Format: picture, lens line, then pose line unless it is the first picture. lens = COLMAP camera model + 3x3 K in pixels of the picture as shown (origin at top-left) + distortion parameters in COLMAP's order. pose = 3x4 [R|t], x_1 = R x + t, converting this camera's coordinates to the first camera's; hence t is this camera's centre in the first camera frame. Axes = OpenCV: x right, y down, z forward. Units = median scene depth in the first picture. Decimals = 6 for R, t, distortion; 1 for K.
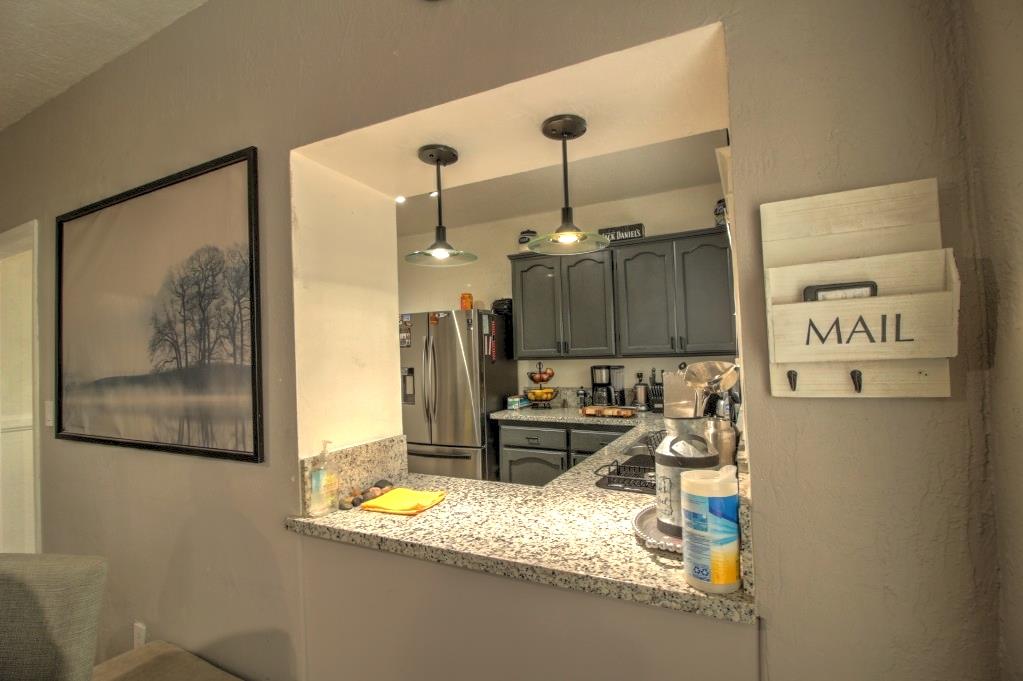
lens RADIAL K [[473.1, 0, 517.6], [0, 473.1, 339.6], [0, 0, 1]] dist [0.000876, -0.013598]
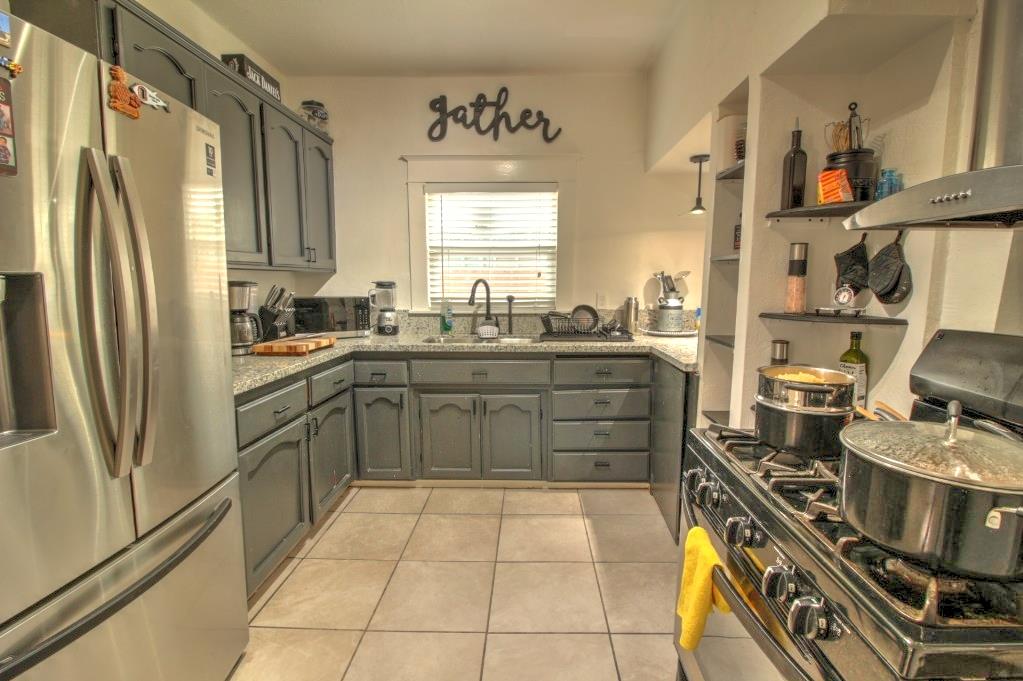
lens RADIAL K [[473.1, 0, 517.6], [0, 473.1, 339.6], [0, 0, 1]] dist [0.000876, -0.013598]
pose [[-0.430767, -0.085062, 0.898445, -0.559386], [-0.019522, 0.996193, 0.084957, 0.073824], [-0.902252, 0.019057, -0.430788, 0.966829]]
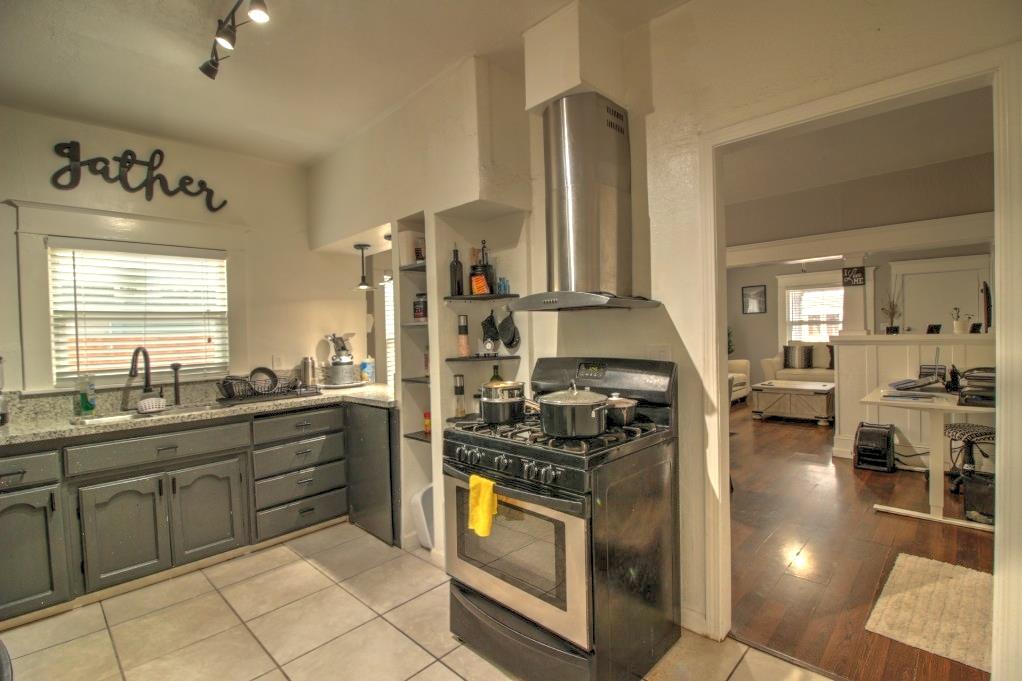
lens RADIAL K [[472.6, 0, 517.1], [0, 472.6, 339.6], [0, 0, 1]] dist [0.000876, -0.013598]
pose [[-0.954156, 0.056170, 0.293993, -0.563814], [0.050690, 0.998370, -0.026233, 0.077740], [-0.294988, -0.010128, -0.955447, 1.212267]]
